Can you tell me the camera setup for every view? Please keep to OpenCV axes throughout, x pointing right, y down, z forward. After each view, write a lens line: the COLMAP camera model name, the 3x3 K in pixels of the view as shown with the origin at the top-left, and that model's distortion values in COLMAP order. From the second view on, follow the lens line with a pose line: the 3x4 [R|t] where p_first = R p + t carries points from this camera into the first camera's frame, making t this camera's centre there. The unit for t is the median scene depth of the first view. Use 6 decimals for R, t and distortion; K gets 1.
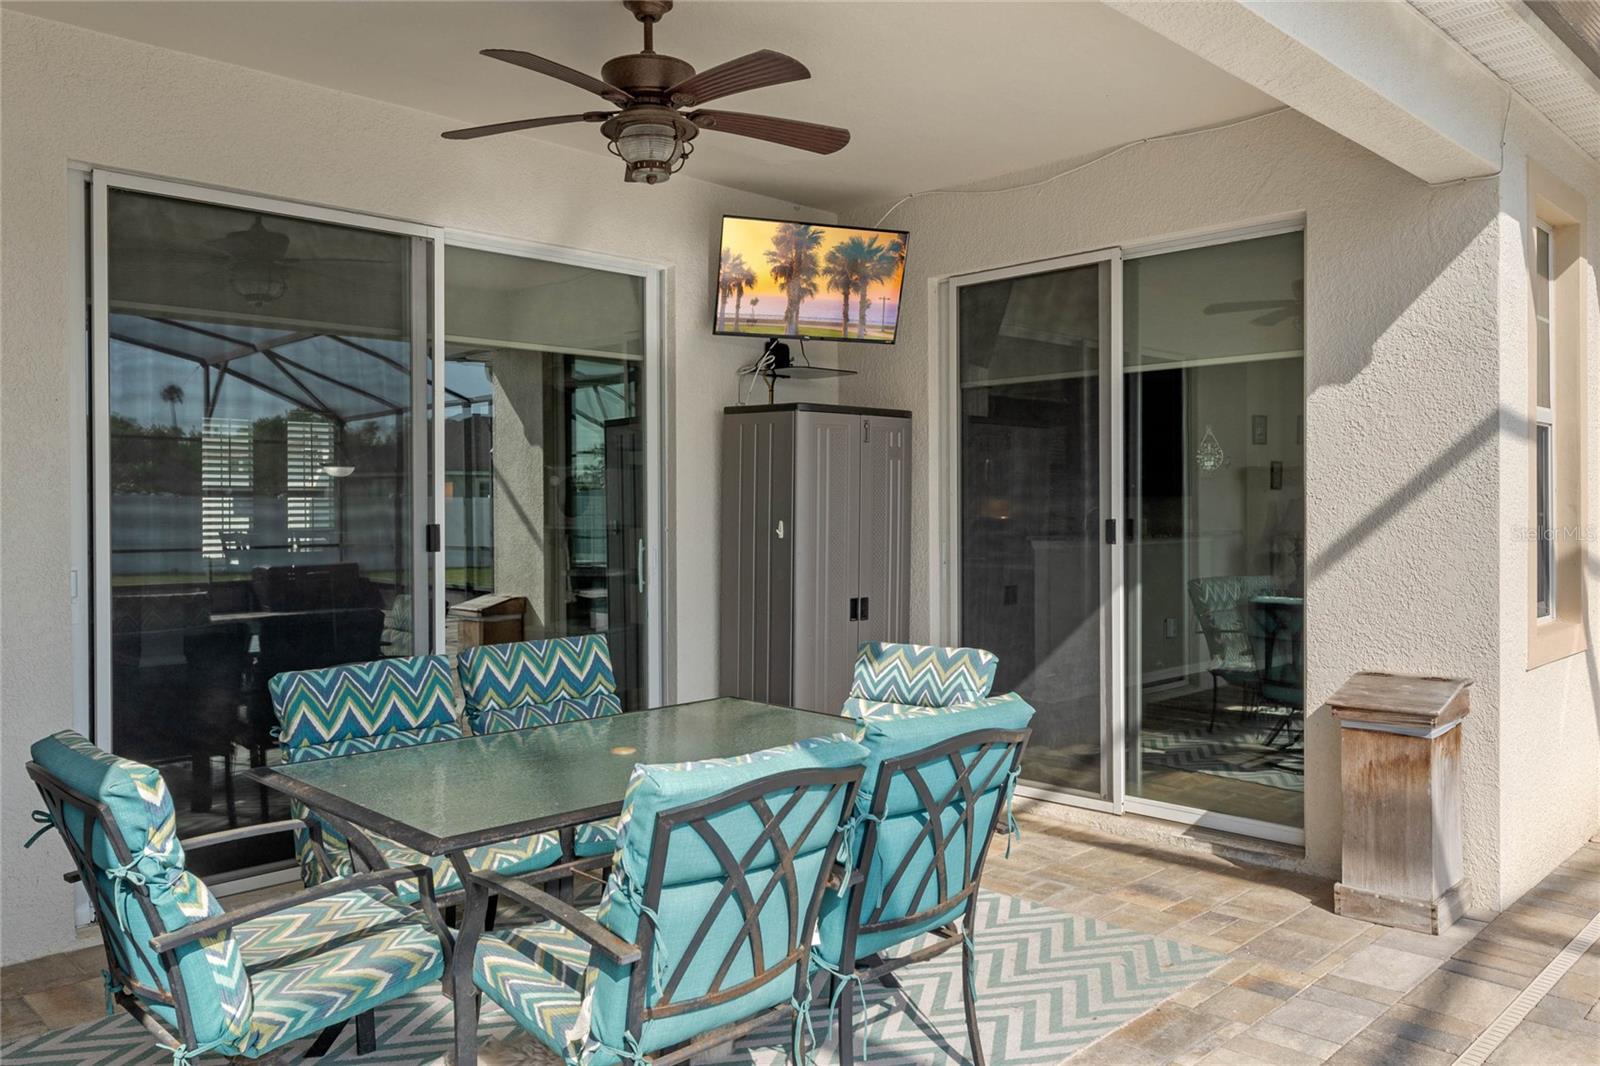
lens RADIAL K [[1209.9, 0, 800.8], [0, 1209.9, 528.7], [0, 0, 1]] dist [-0.007018, -0.001107]
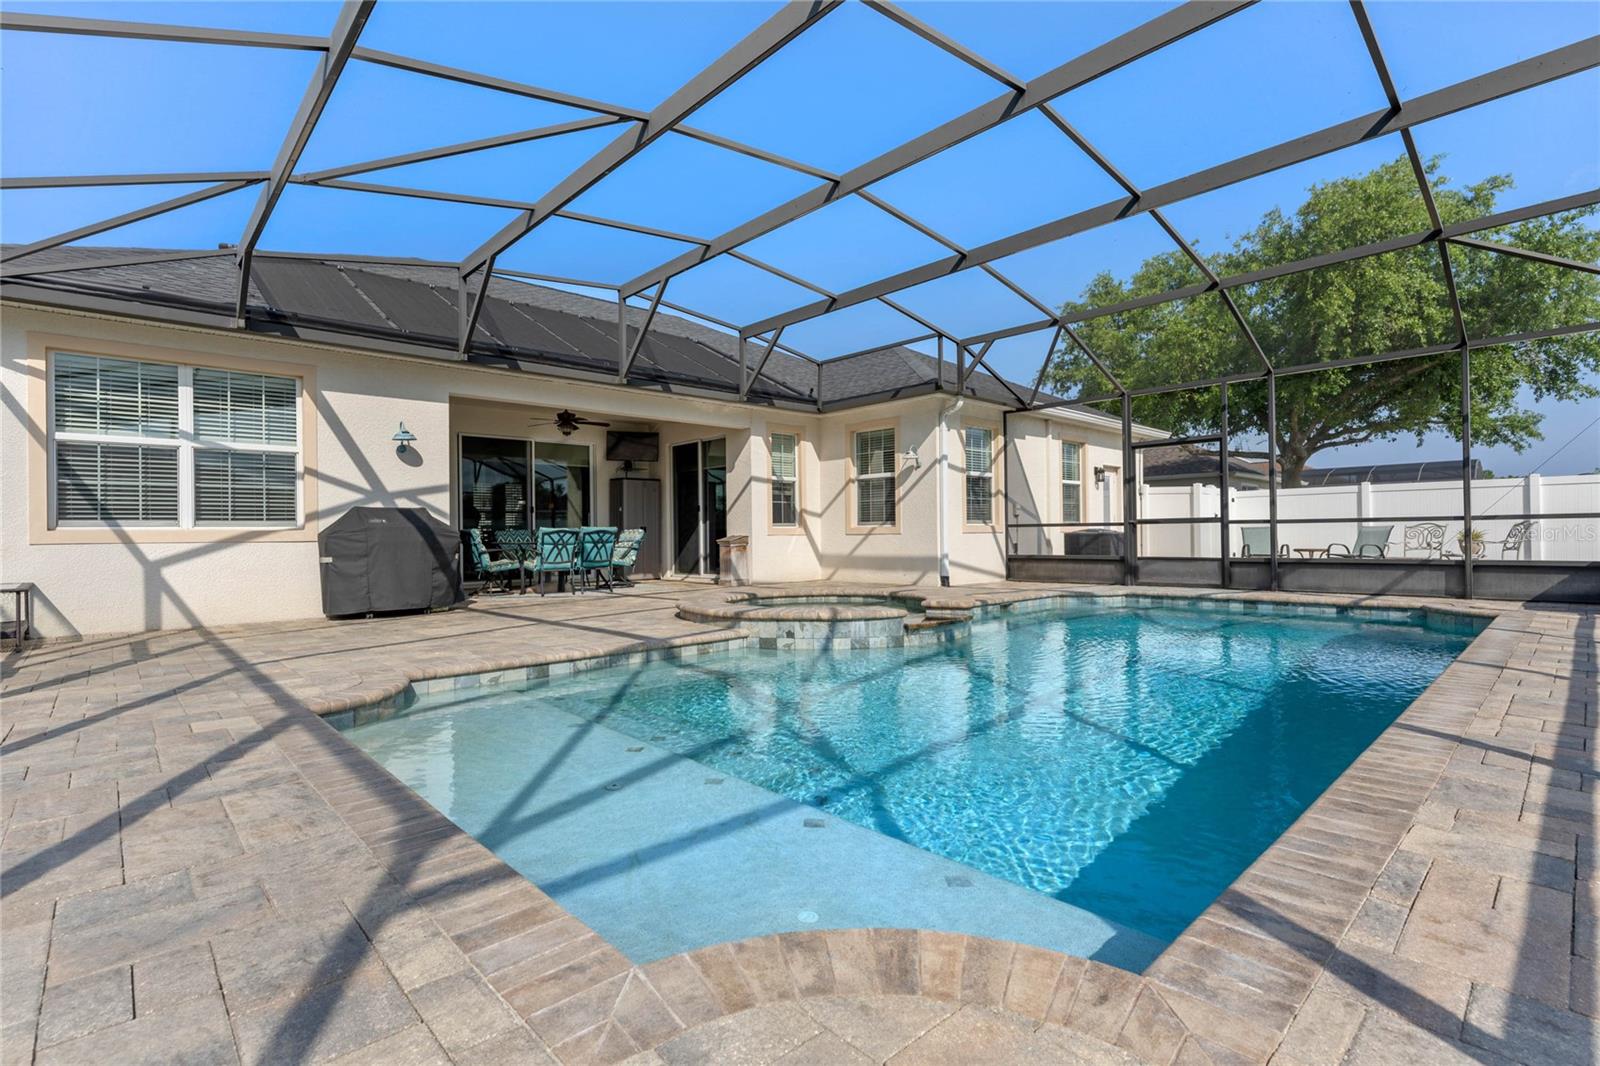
lens RADIAL K [[735.6, 0, 801.1], [0, 735.6, 529.8], [0, 0, 1]] dist [-0.000272, -0.000357]
pose [[0.999478, -0.009256, -0.030960, 1.030267], [0.008518, 0.999678, -0.023905, 0.209067], [0.031171, 0.023629, 0.999235, -2.237963]]
